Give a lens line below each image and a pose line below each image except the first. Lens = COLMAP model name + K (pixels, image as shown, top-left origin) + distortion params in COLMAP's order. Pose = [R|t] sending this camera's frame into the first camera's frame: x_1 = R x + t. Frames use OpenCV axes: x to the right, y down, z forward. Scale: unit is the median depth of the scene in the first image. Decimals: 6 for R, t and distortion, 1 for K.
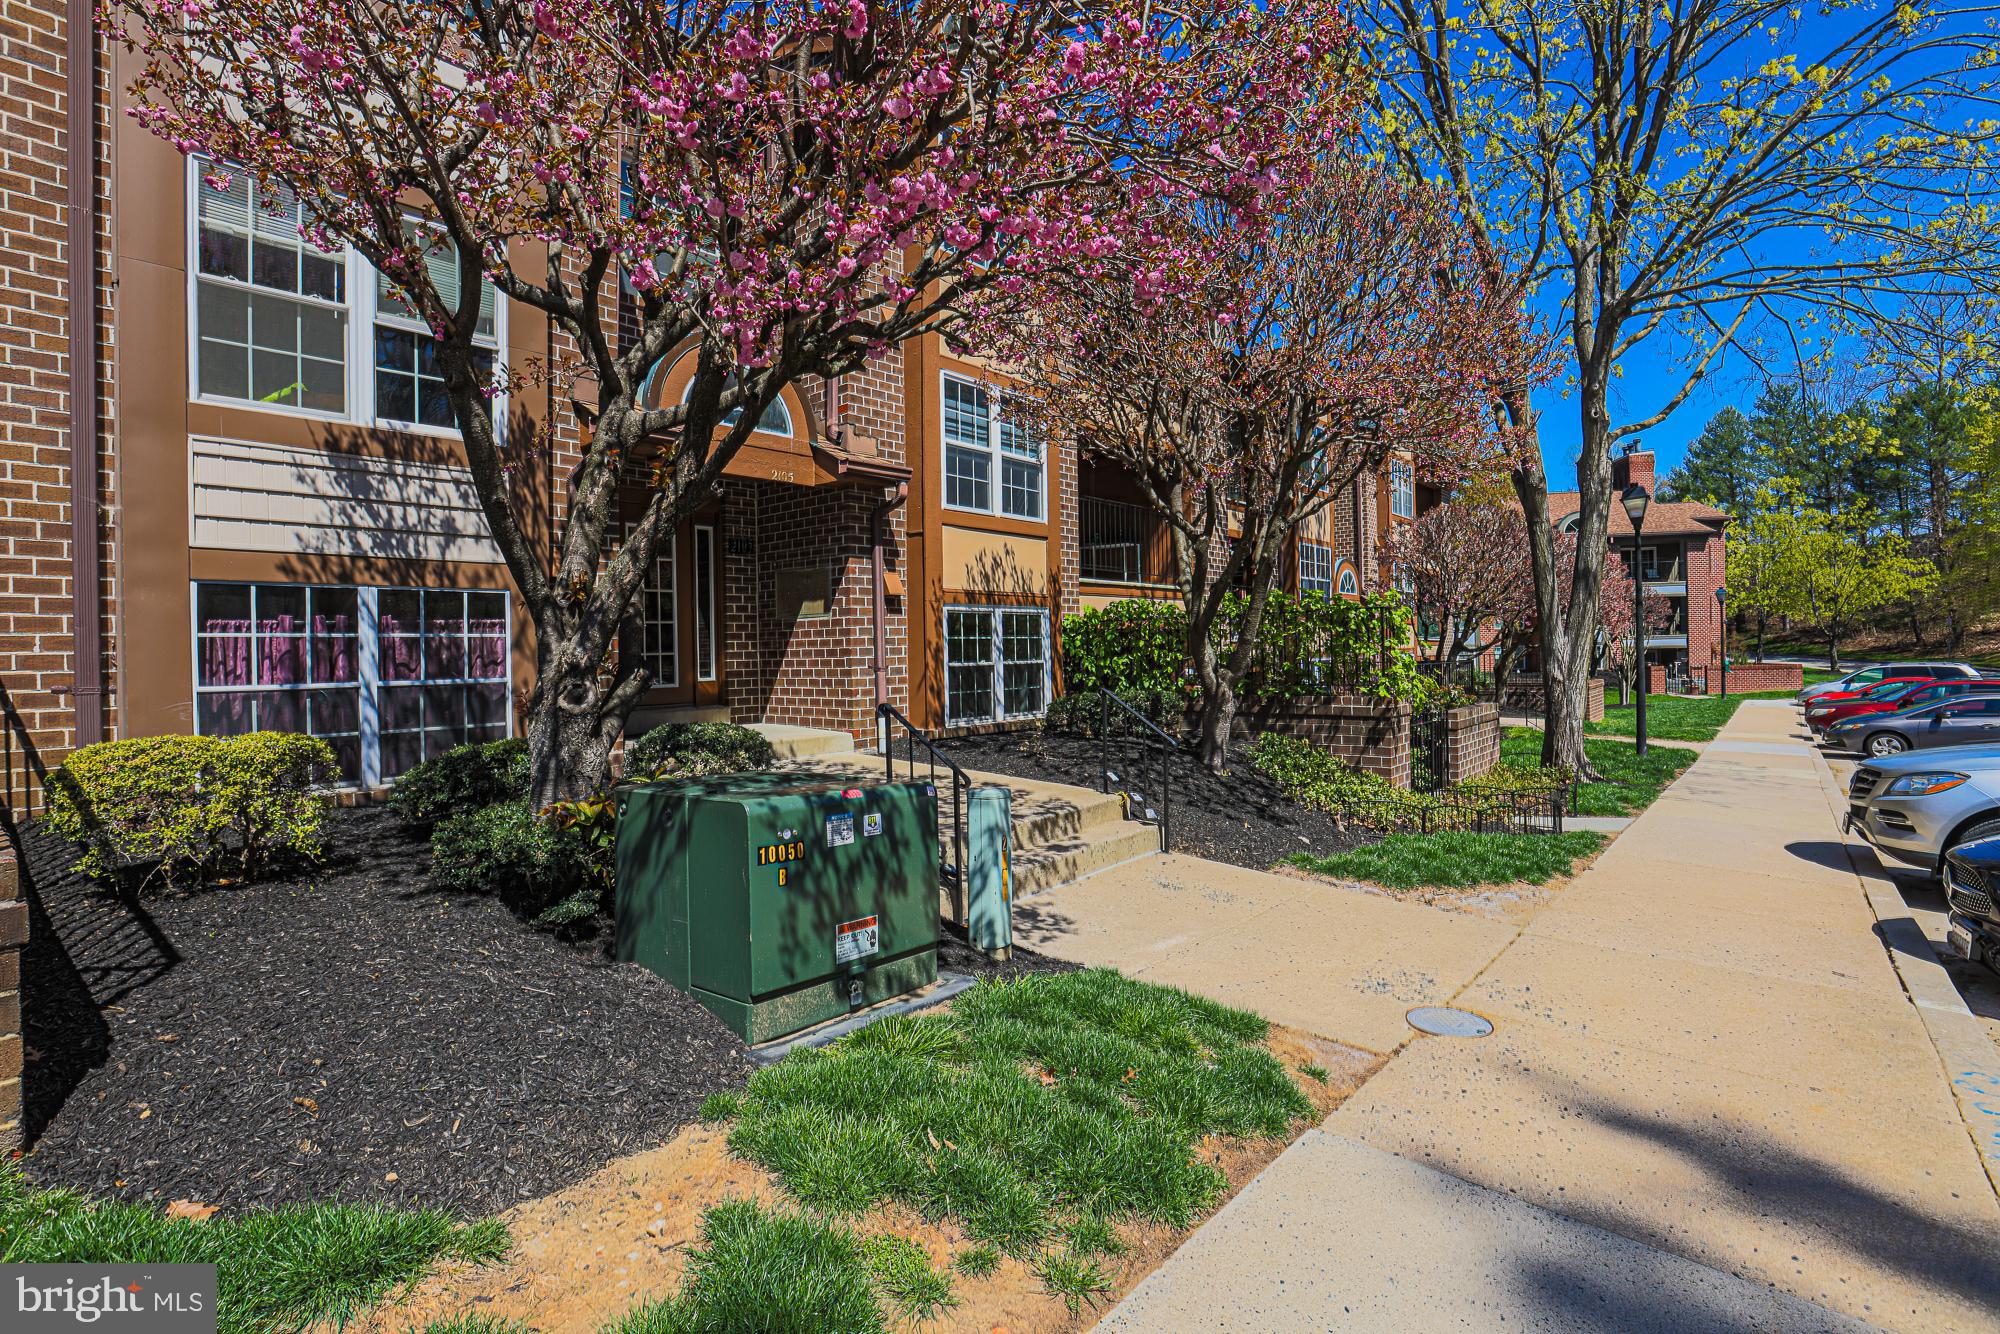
lens RADIAL K [[937.1, 0, 1007.9], [0, 937.1, 646.0], [0, 0, 1]] dist [-0.032572, 0.000328]
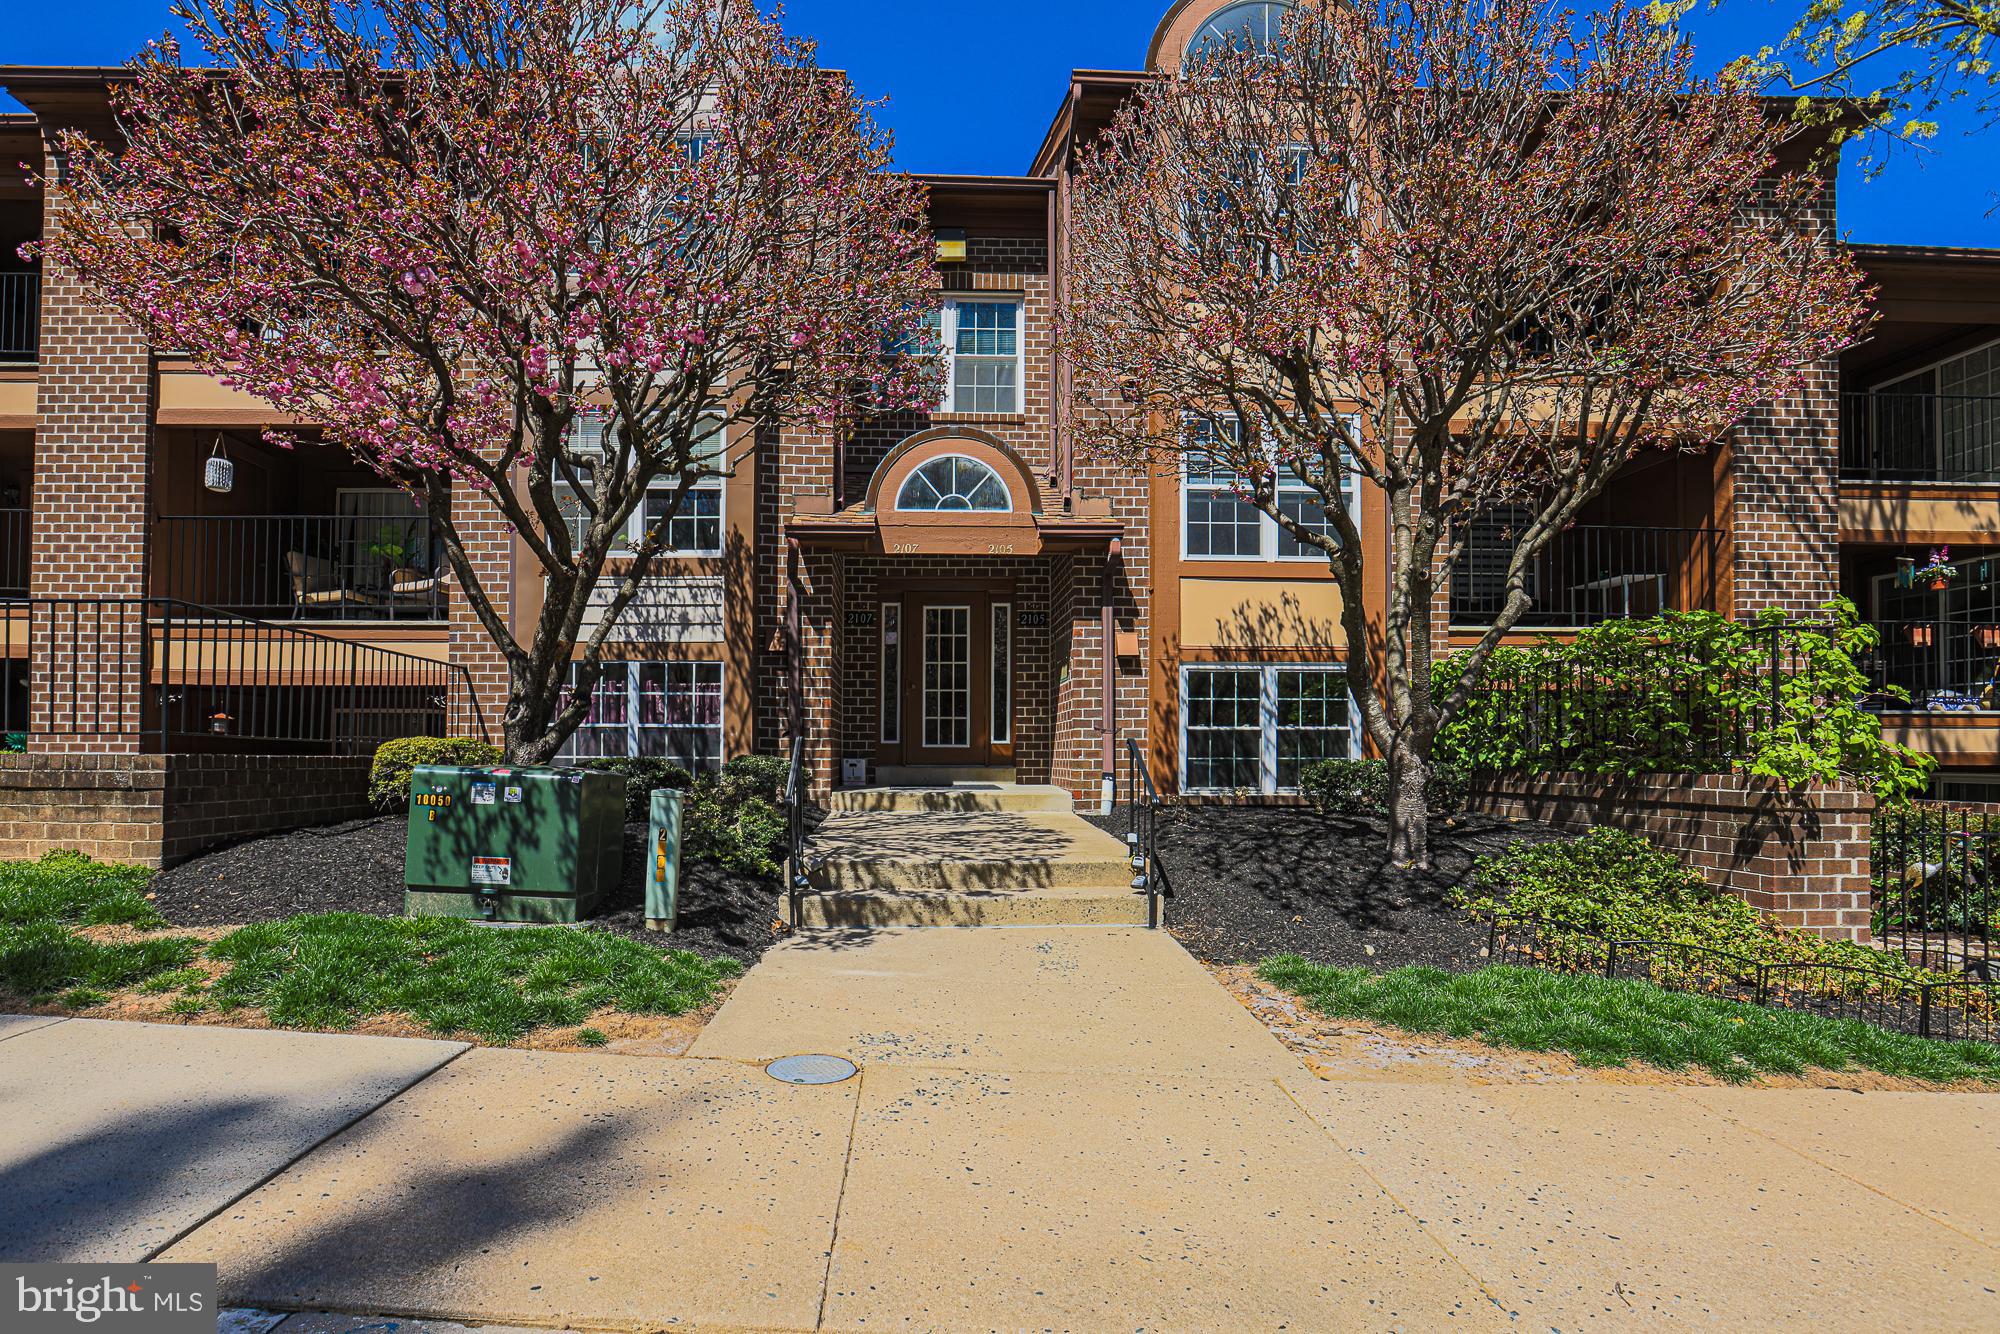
lens RADIAL K [[975.8, 0, 946.4], [0, 975.8, 737.0], [0, 0, 1]] dist [-0.057773, 0.000245]
pose [[0.667418, 0.002234, -0.744680, 0.740089], [-0.011209, 0.999912, -0.007046, 0.057279], [0.744599, 0.013050, 0.667384, 0.275982]]
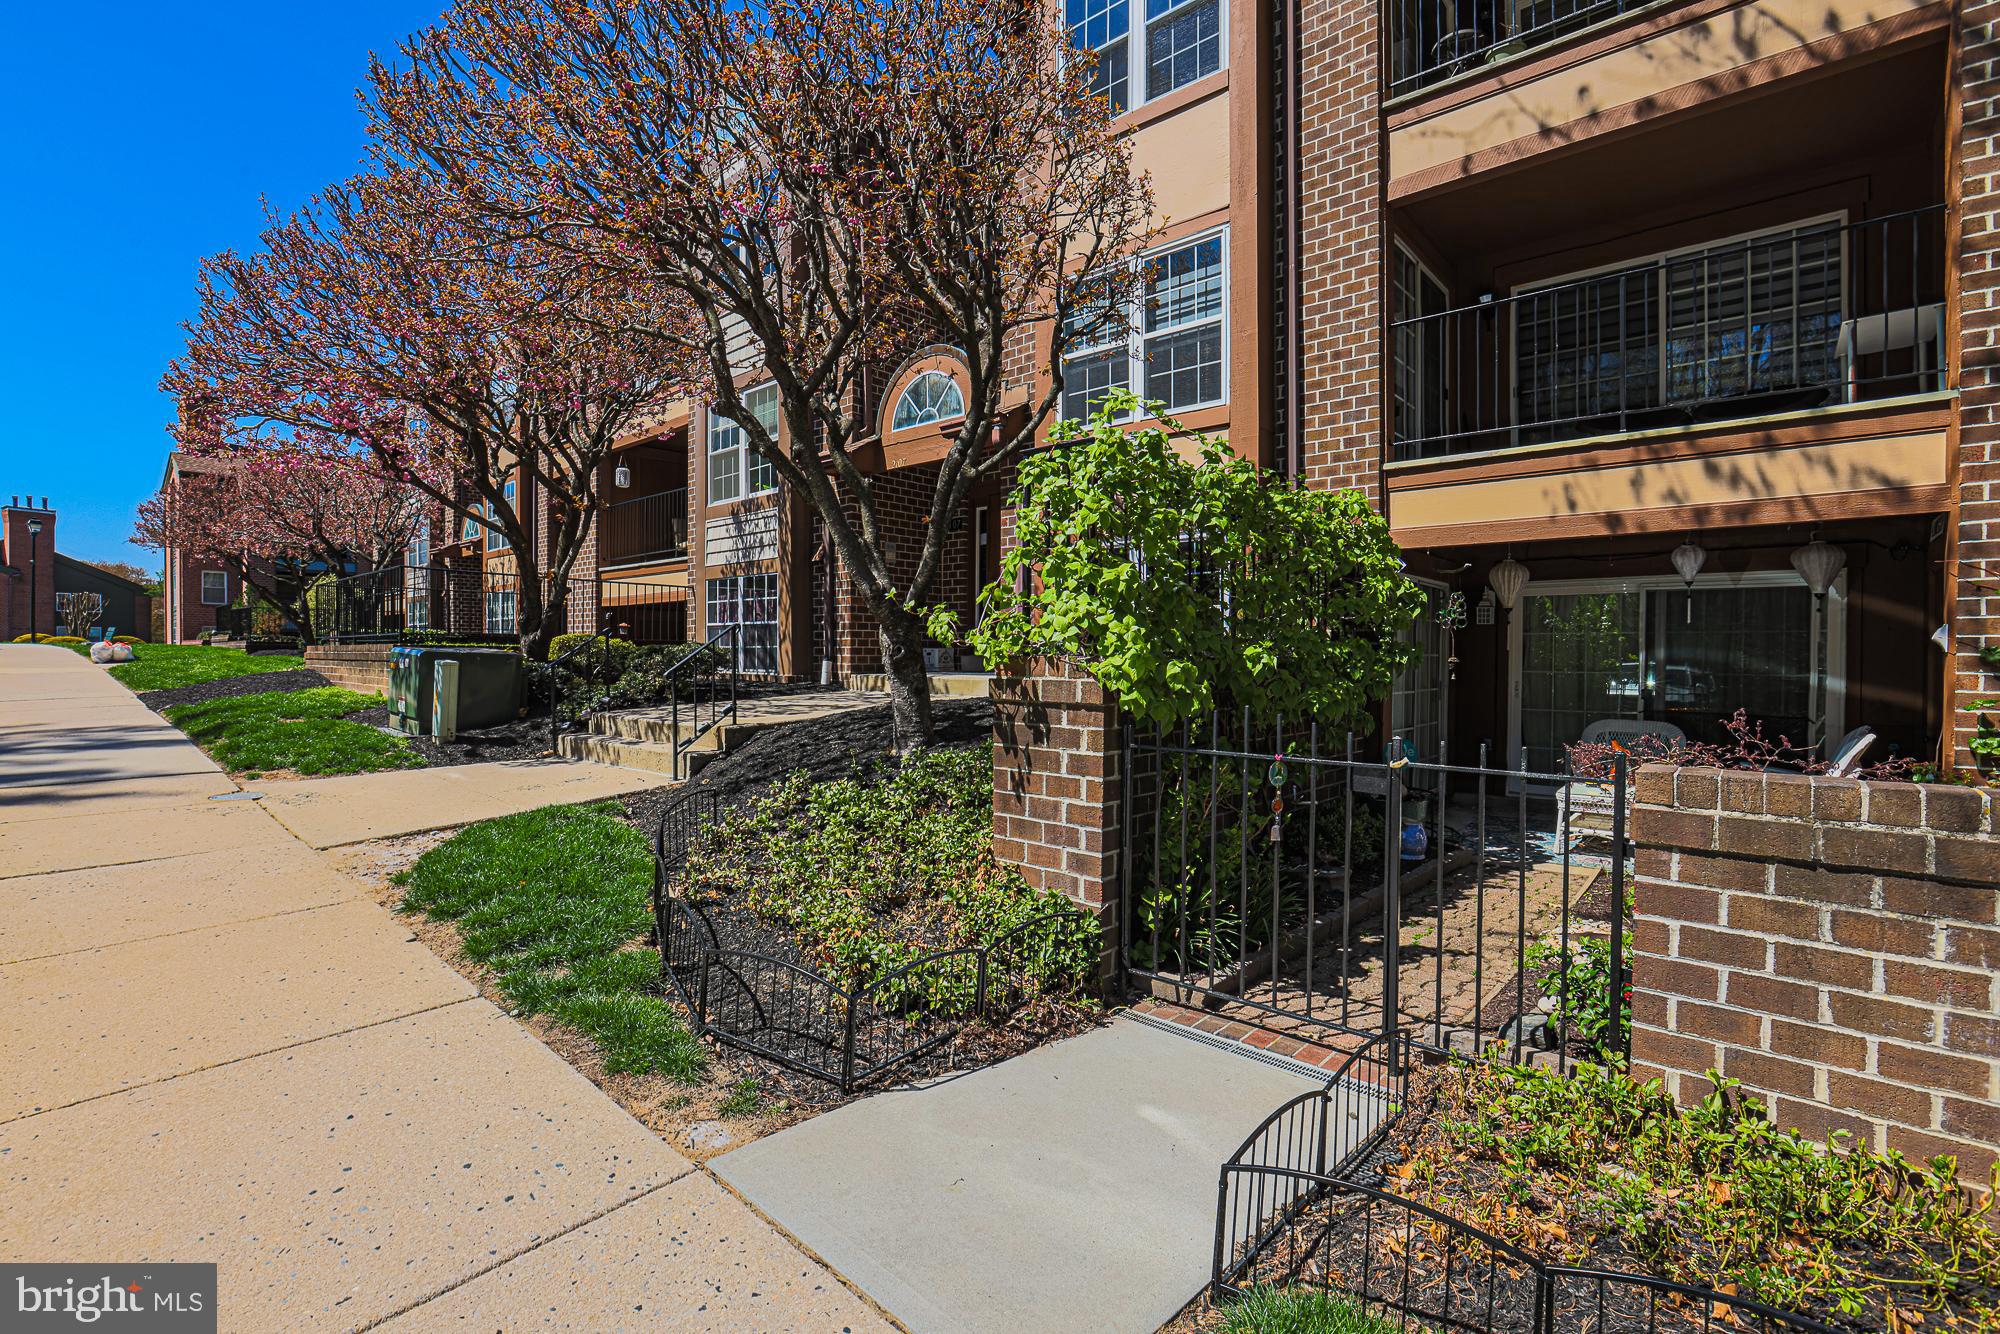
lens RADIAL K [[977.7, 0, 1005.3], [0, 977.7, 664.6], [0, 0, 1]] dist [-0.048906, 0.020503]
pose [[-0.054077, 0.025300, -0.998216, 1.298833], [-0.000295, 0.999679, 0.025353, 0.068753], [0.998537, 0.001666, -0.054052, 1.503127]]
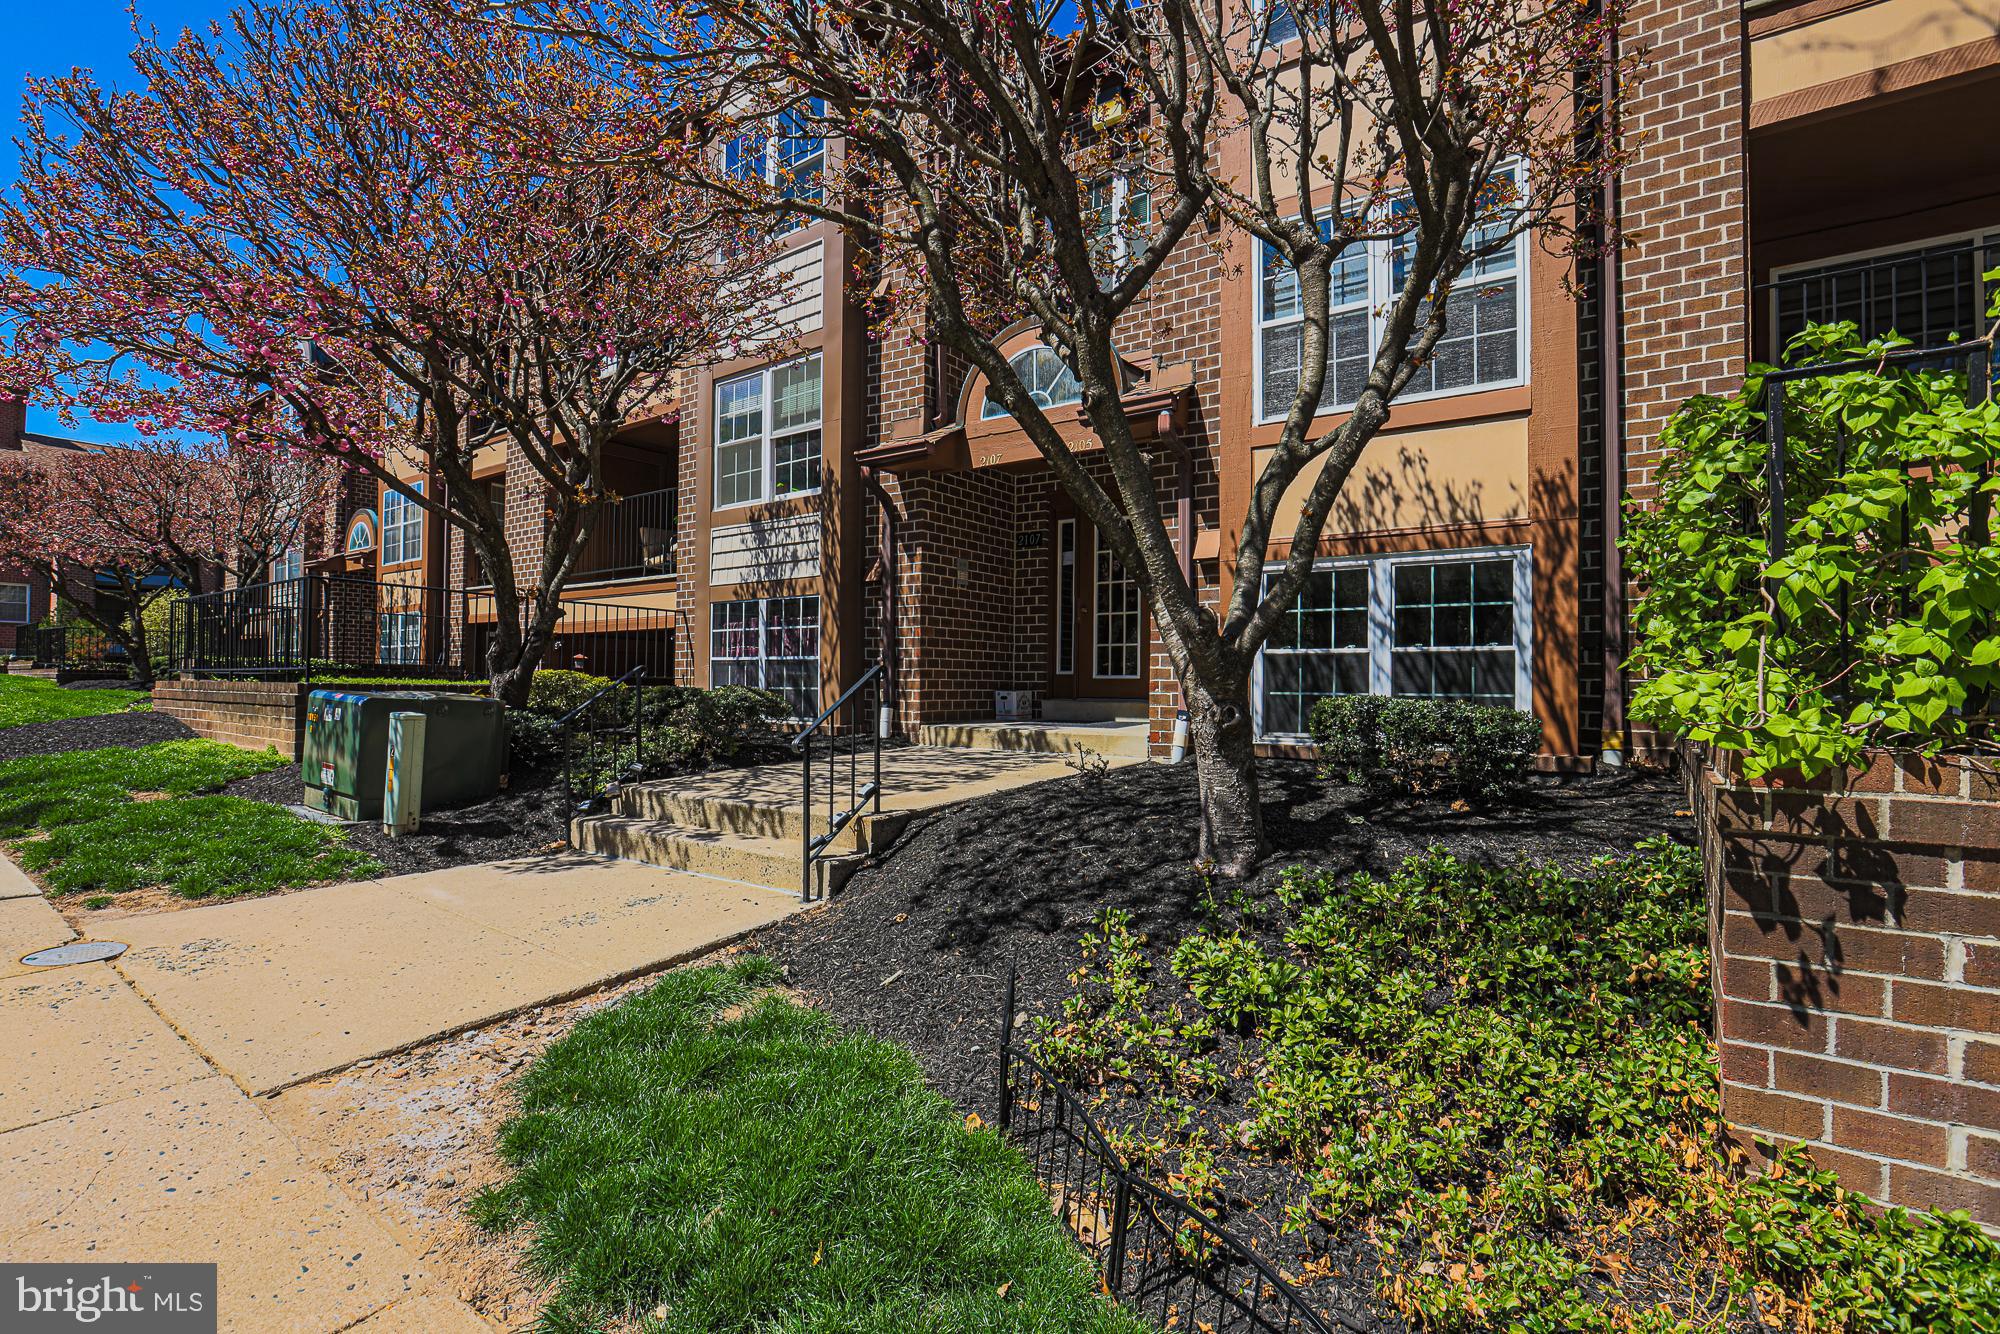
lens RADIAL K [[977.7, 0, 1005.3], [0, 977.7, 664.6], [0, 0, 1]] dist [-0.048906, 0.020503]
pose [[0.066121, -0.005464, -0.997797, 0.946043], [-0.008124, 0.999949, -0.006014, 0.052334], [0.997779, 0.008504, 0.066073, 1.153954]]
